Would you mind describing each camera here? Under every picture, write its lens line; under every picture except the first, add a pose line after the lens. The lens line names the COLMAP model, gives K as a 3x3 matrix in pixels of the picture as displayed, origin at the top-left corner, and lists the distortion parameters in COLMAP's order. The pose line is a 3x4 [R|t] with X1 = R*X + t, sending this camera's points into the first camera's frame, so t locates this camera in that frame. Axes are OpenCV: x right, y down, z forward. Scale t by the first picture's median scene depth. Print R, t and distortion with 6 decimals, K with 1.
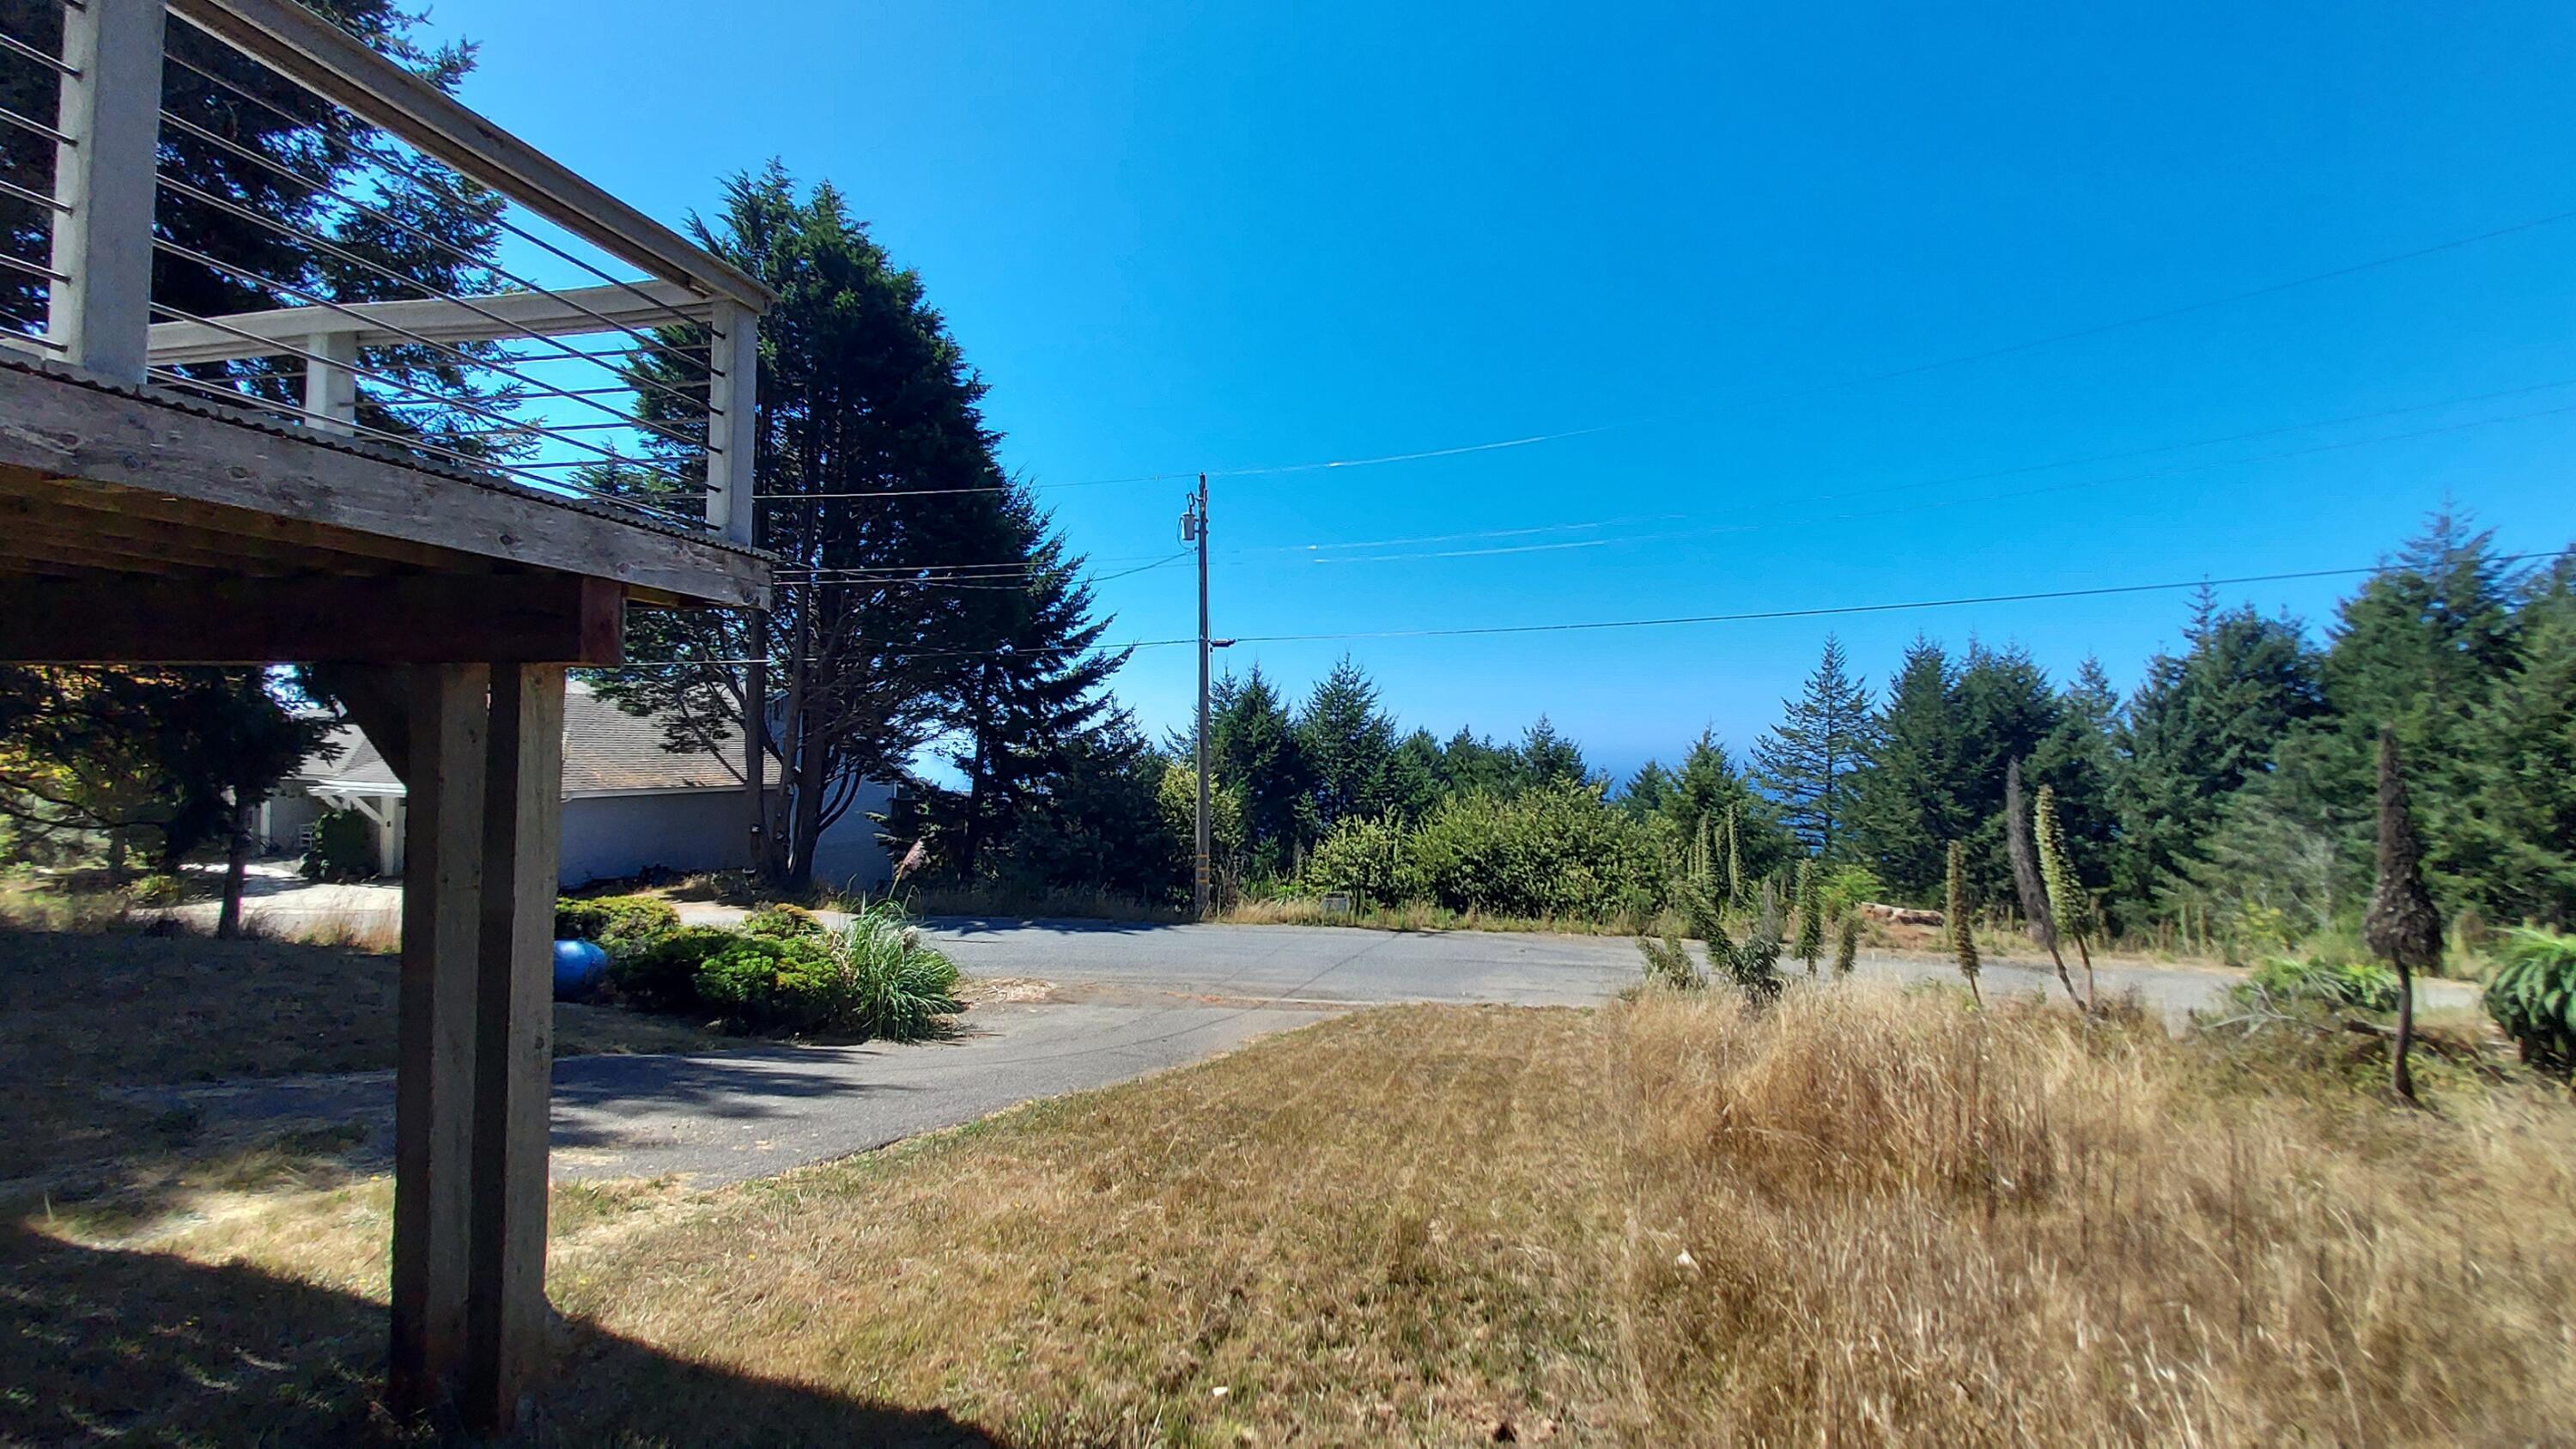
lens RADIAL K [[992.6, 0, 1341.6], [0, 992.6, 745.7], [0, 0, 1]] dist [0.002802, 0.000229]
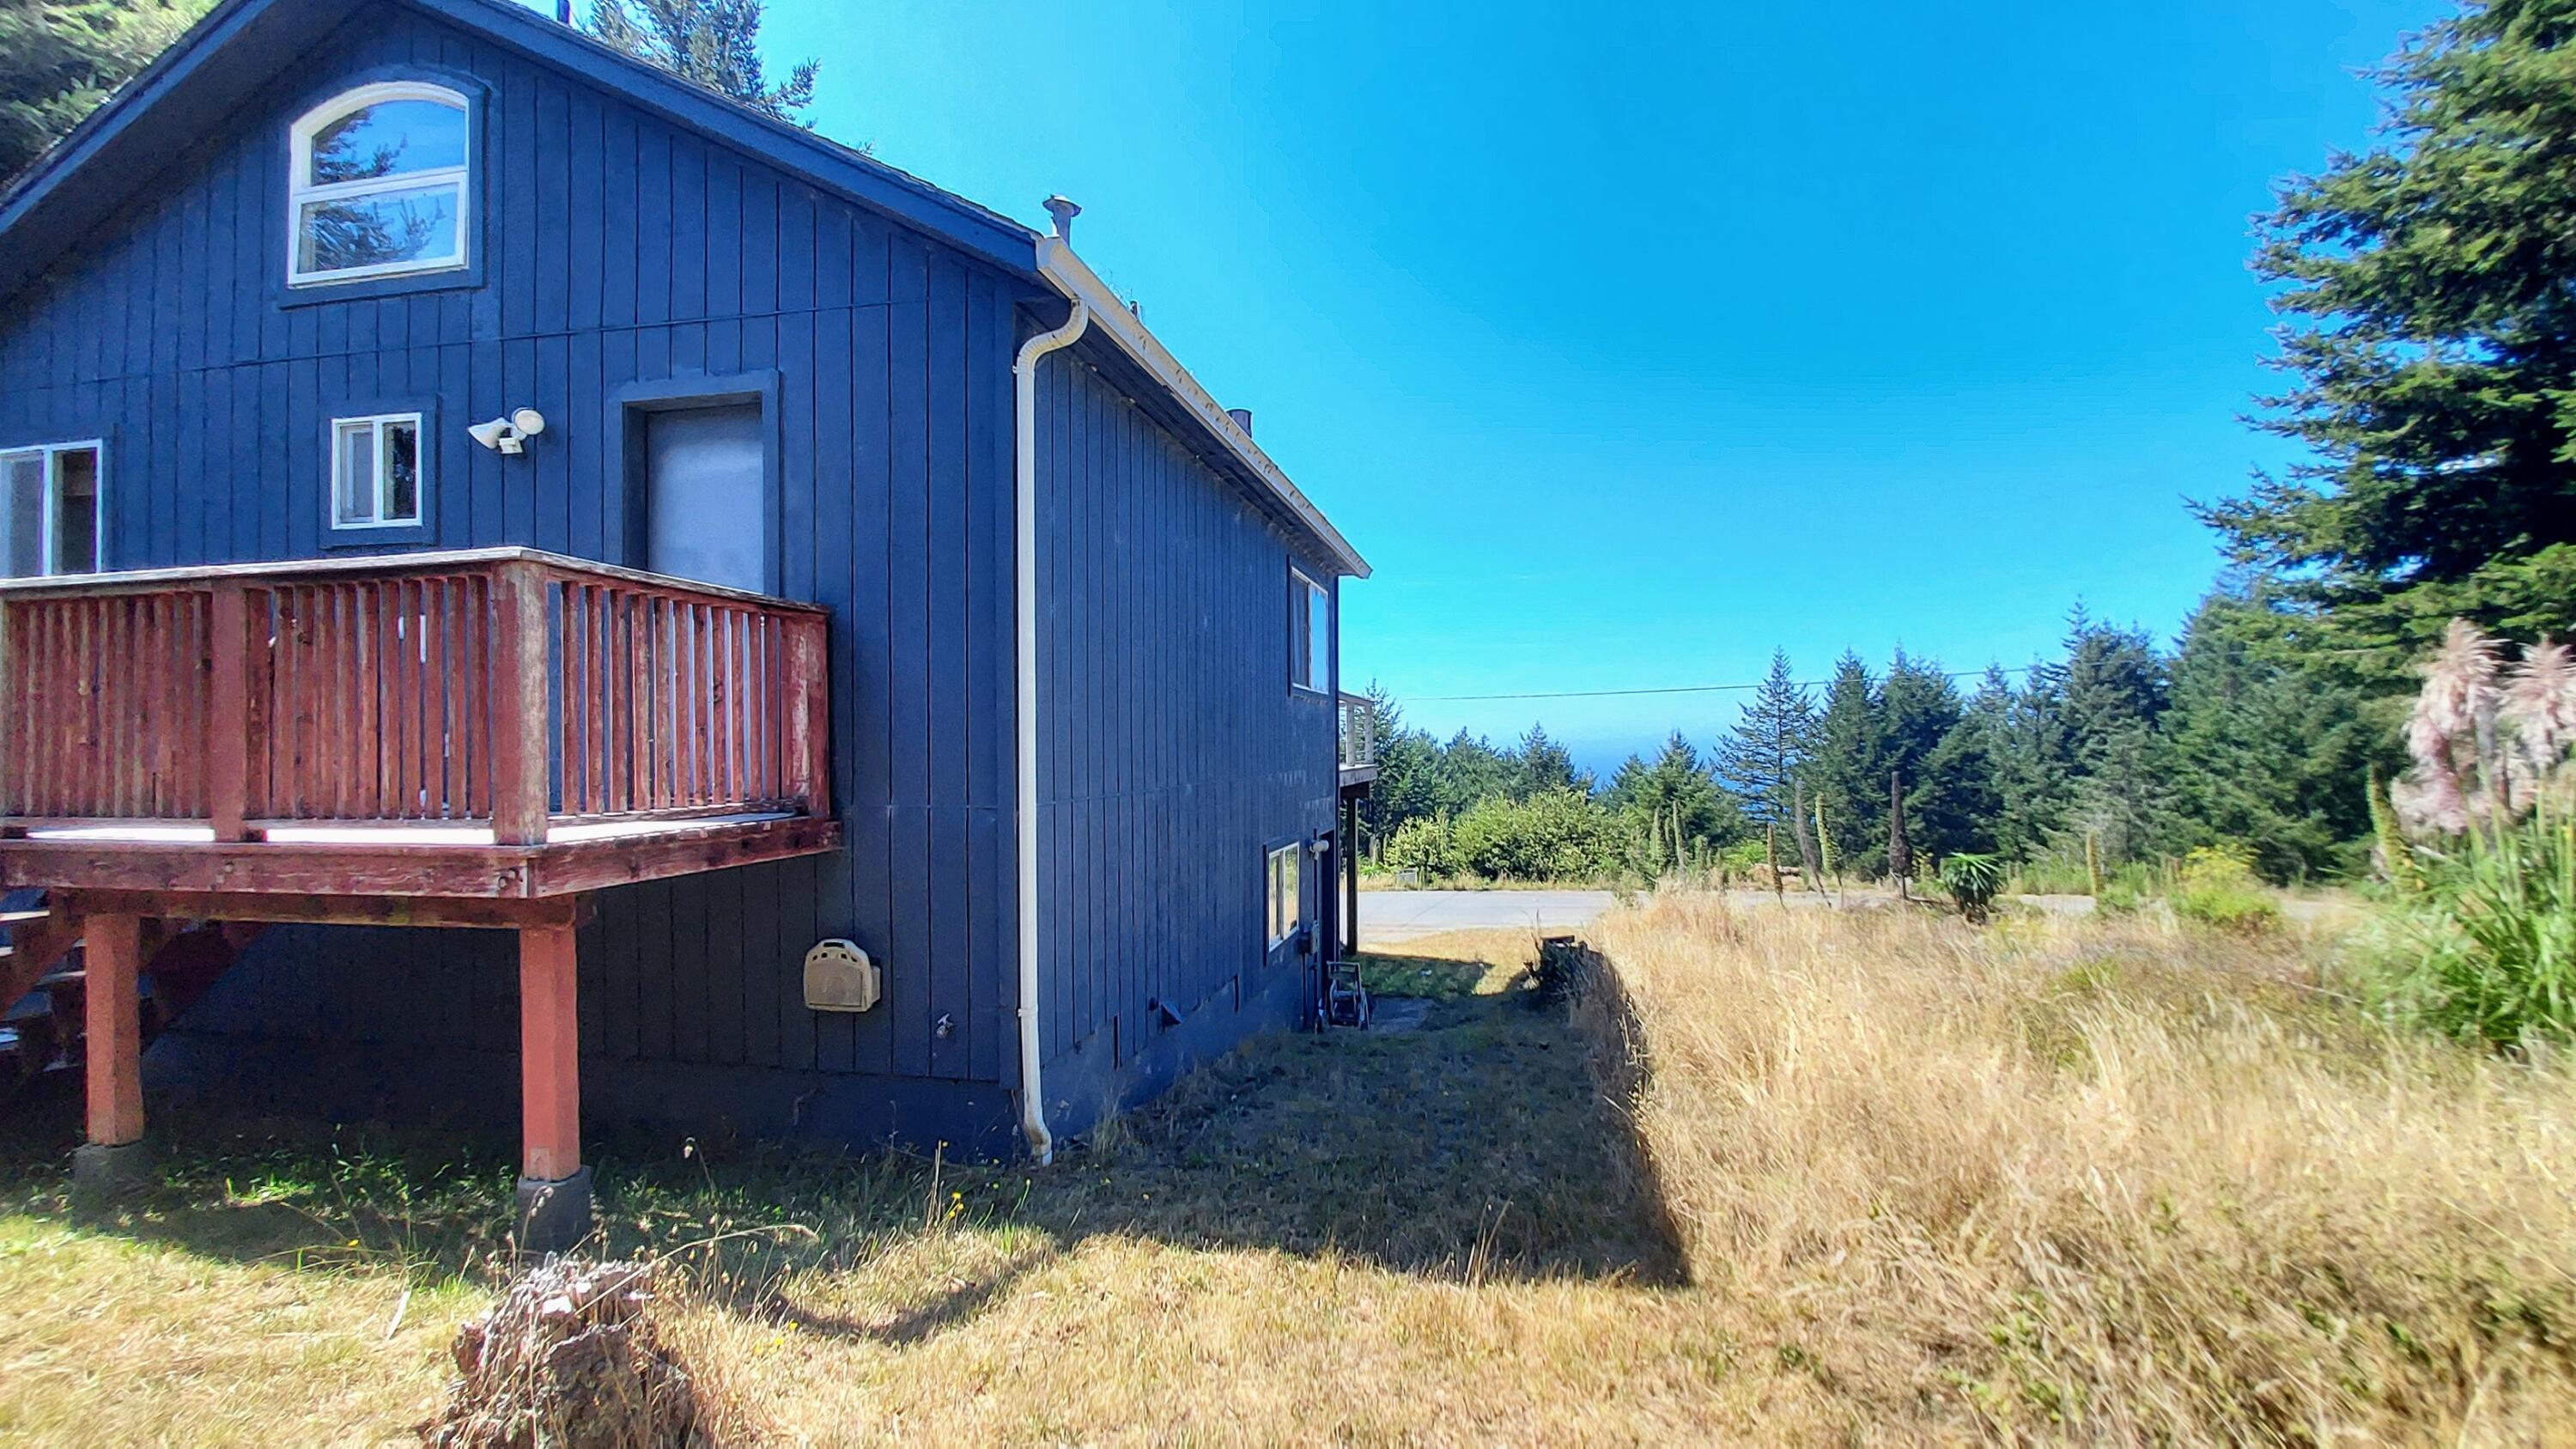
lens RADIAL K [[1061.1, 0, 1329.8], [0, 1061.1, 719.5], [0, 0, 1]] dist [-0.002678, 0.000040]
pose [[0.999538, -0.026500, 0.014894, -0.074711], [0.026706, 0.999548, -0.013820, -0.029656], [-0.014521, 0.014212, 0.999794, -0.308481]]
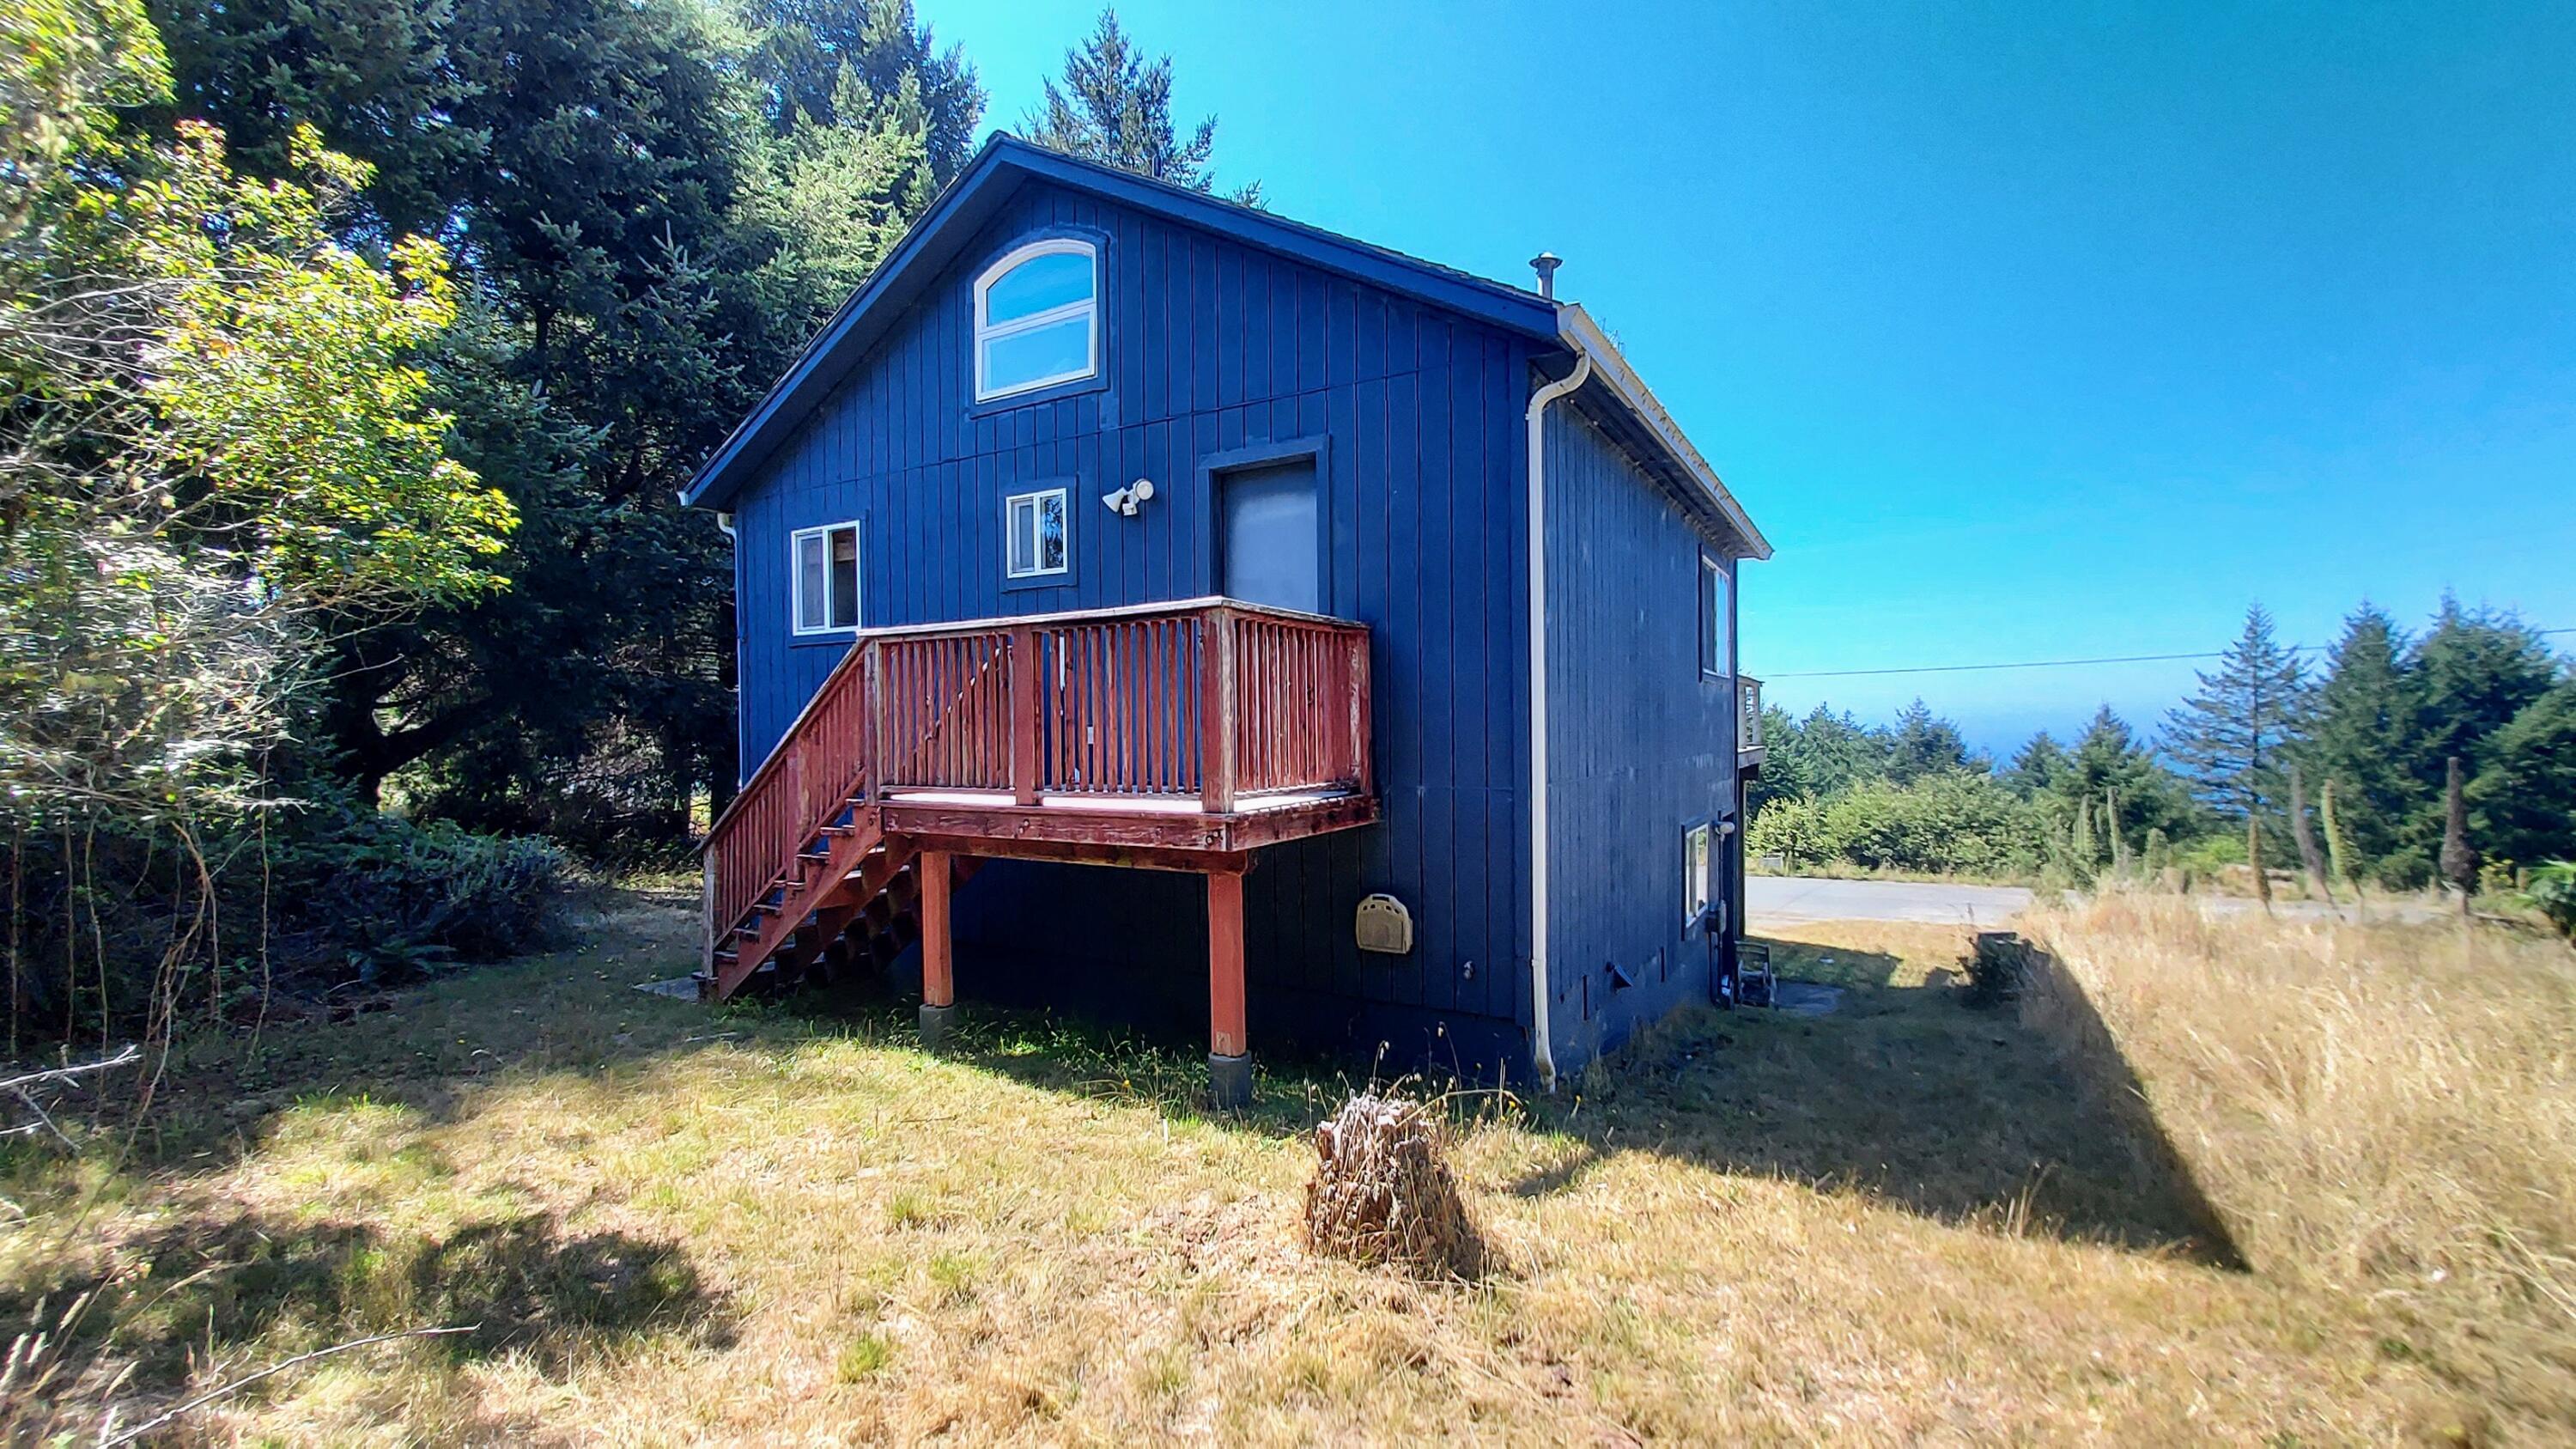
lens RADIAL K [[1064.9, 0, 1288.0], [0, 1064.9, 724.5], [0, 0, 1]] dist [0.000668, 0.000562]
pose [[0.950063, -0.028422, -0.310761, -0.096855], [0.031342, 0.999499, 0.004405, -0.033023], [0.310480, -0.013925, 0.950478, -0.335747]]
